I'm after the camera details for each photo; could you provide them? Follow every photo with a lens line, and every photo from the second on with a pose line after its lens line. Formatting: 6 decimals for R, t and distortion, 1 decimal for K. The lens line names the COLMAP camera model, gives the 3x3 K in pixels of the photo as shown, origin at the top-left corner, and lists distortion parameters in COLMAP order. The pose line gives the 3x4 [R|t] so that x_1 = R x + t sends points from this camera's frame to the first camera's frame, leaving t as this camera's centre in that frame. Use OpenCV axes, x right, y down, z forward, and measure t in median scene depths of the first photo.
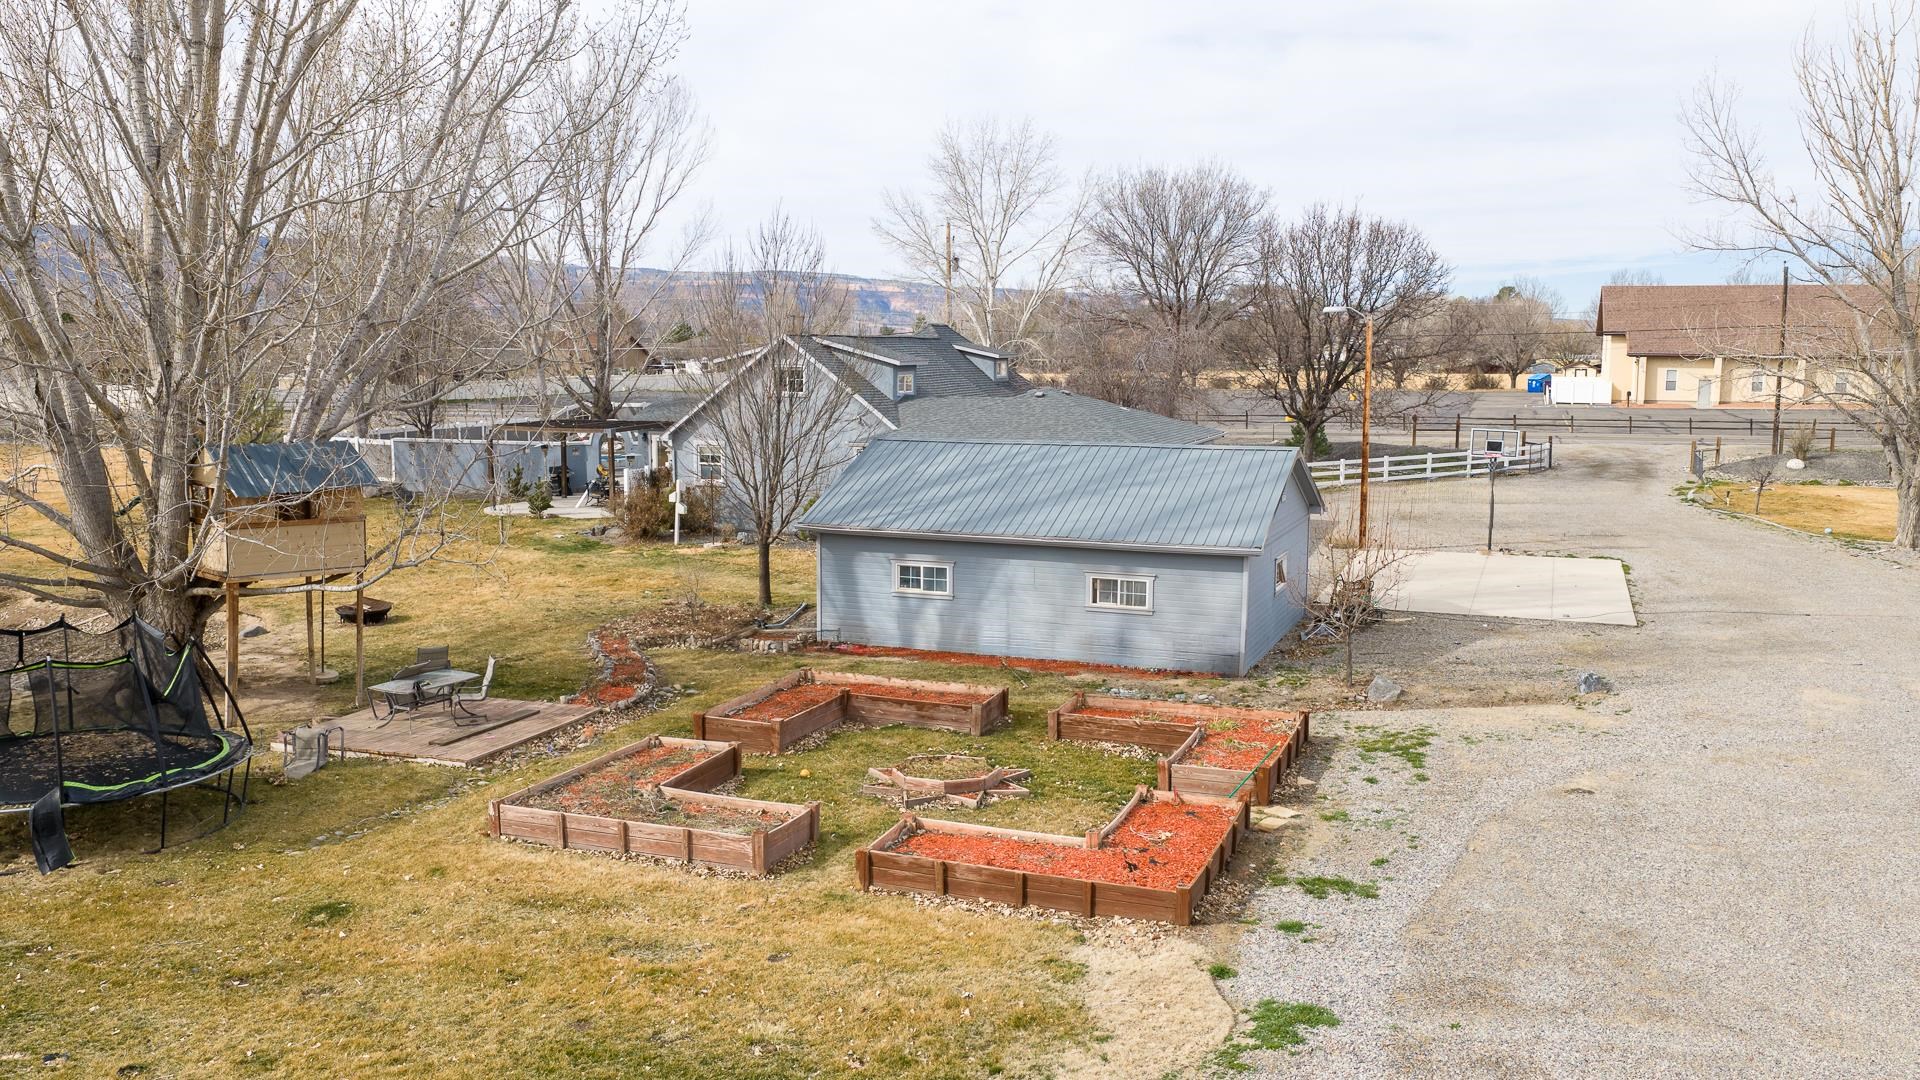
lens RADIAL K [[1605.2, 0, 955.6], [0, 1605.2, 537.9], [0, 0, 1]] dist [0.017971, -0.040917]
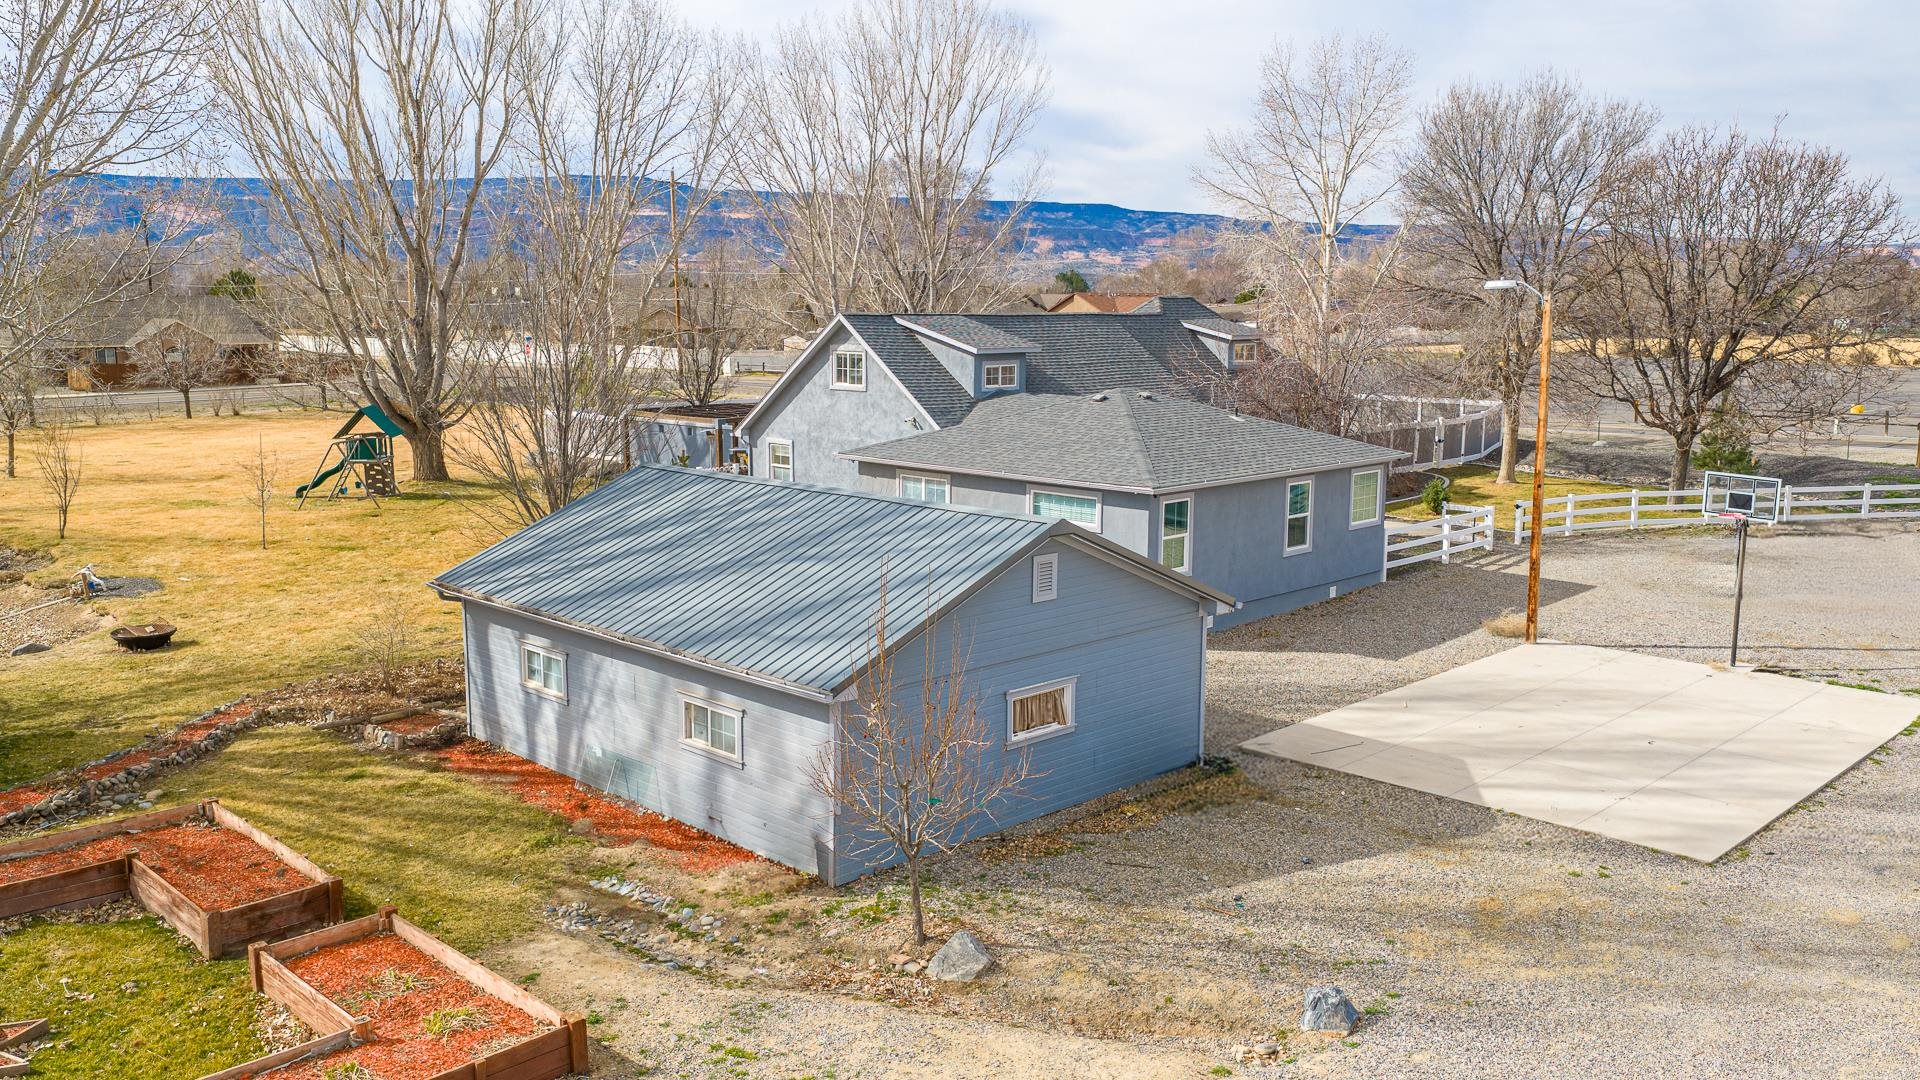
lens RADIAL K [[1605.2, 0, 962.8], [0, 1605.2, 543.2], [0, 0, 1]] dist [0.017971, -0.040917]
pose [[0.902654, 0.064496, -0.425507, 0.415981], [-0.051990, 0.997808, 0.040952, -0.064828], [0.427215, -0.014843, 0.904028, 0.392111]]
